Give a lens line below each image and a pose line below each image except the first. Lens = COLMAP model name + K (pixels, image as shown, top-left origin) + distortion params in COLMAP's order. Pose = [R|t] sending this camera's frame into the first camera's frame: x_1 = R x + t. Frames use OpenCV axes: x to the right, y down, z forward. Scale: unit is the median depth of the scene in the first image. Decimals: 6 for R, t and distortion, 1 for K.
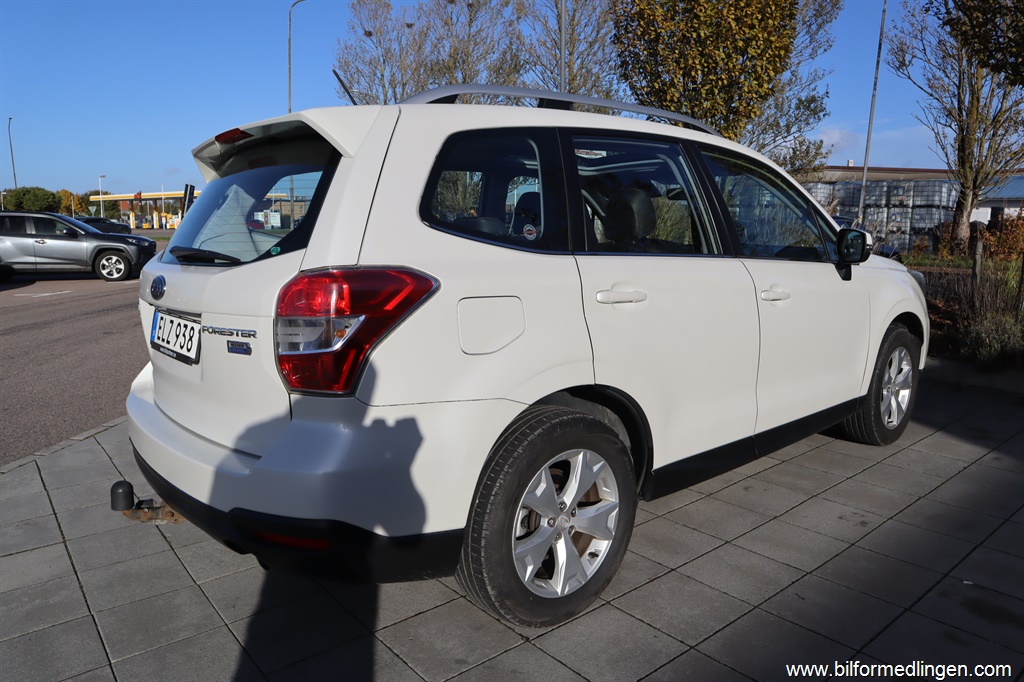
lens RADIAL K [[714.0, 0, 510.6], [0, 714.0, 345.7], [0, 0, 1]] dist [-0.120728, 0.073038]
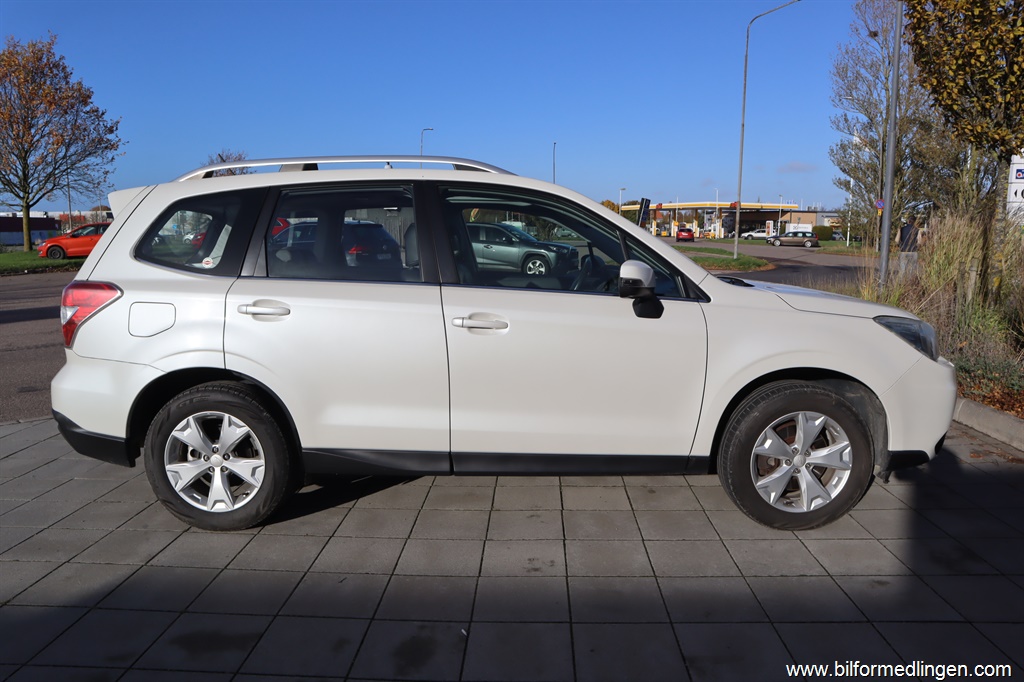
lens RADIAL K [[714.0, 0, 510.6], [0, 714.0, 345.7], [0, 0, 1]] dist [-0.120728, 0.073038]
pose [[0.749538, 0.108390, -0.653027, 0.212679], [-0.117469, 0.992626, 0.029927, -0.014904], [0.651456, 0.054279, 0.756743, 0.043470]]
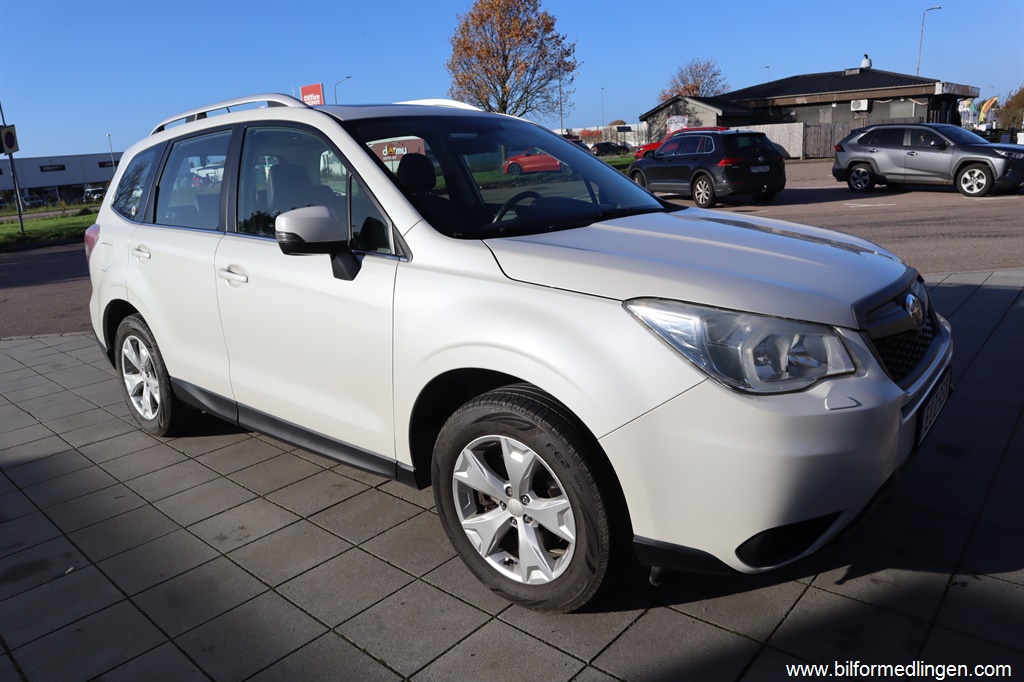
lens RADIAL K [[714.0, 0, 510.6], [0, 714.0, 345.7], [0, 0, 1]] dist [-0.120728, 0.073038]
pose [[0.155315, 0.251751, -0.955248, 0.271190], [-0.109959, 0.965379, 0.236542, -0.049020], [0.981726, 0.068300, 0.177621, 0.233375]]
